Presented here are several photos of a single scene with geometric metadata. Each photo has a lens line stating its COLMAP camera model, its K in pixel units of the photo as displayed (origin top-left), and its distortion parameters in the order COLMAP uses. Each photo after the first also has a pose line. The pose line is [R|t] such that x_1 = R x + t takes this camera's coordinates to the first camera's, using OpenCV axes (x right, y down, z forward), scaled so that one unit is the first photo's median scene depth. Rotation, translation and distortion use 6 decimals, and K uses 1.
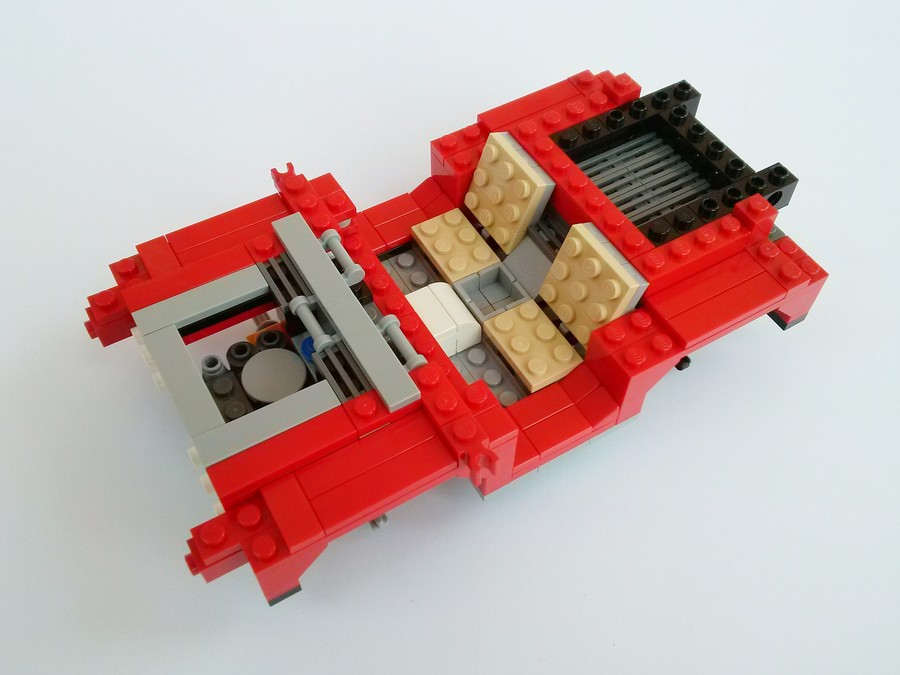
lens RADIAL K [[894.9, 0, 451.1], [0, 894.9, 340.6], [0, 0, 1]] dist [0.101753, -0.317769]
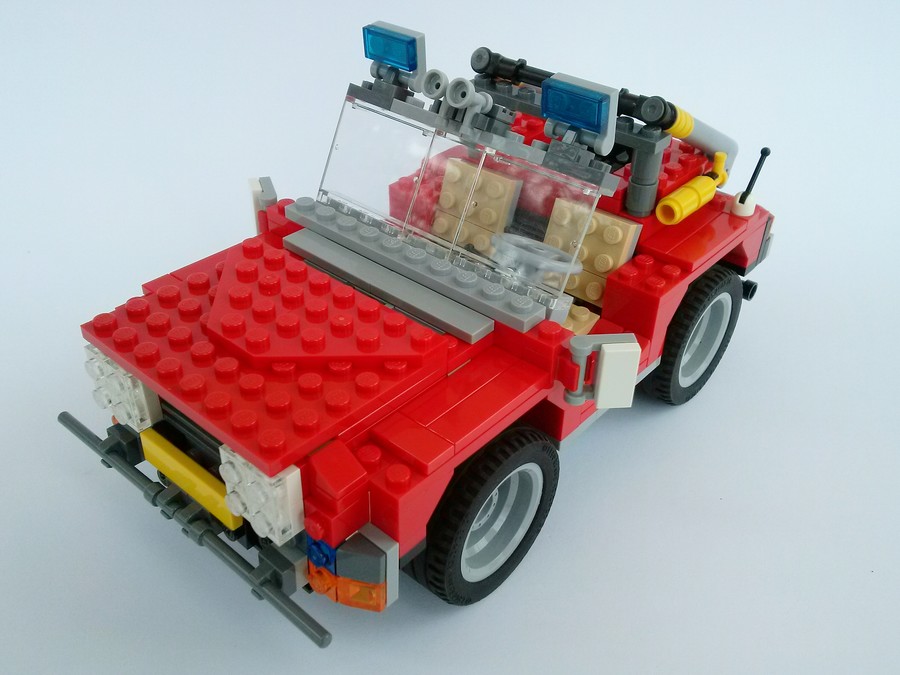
lens RADIAL K [[894.9, 0, 451.1], [0, 894.9, 340.6], [0, 0, 1]] dist [0.101753, -0.317769]
pose [[0.947869, -0.169279, 0.269981, -0.320083], [0.247138, 0.925357, -0.287466, 0.321827], [-0.201166, 0.339203, 0.918952, 0.080088]]
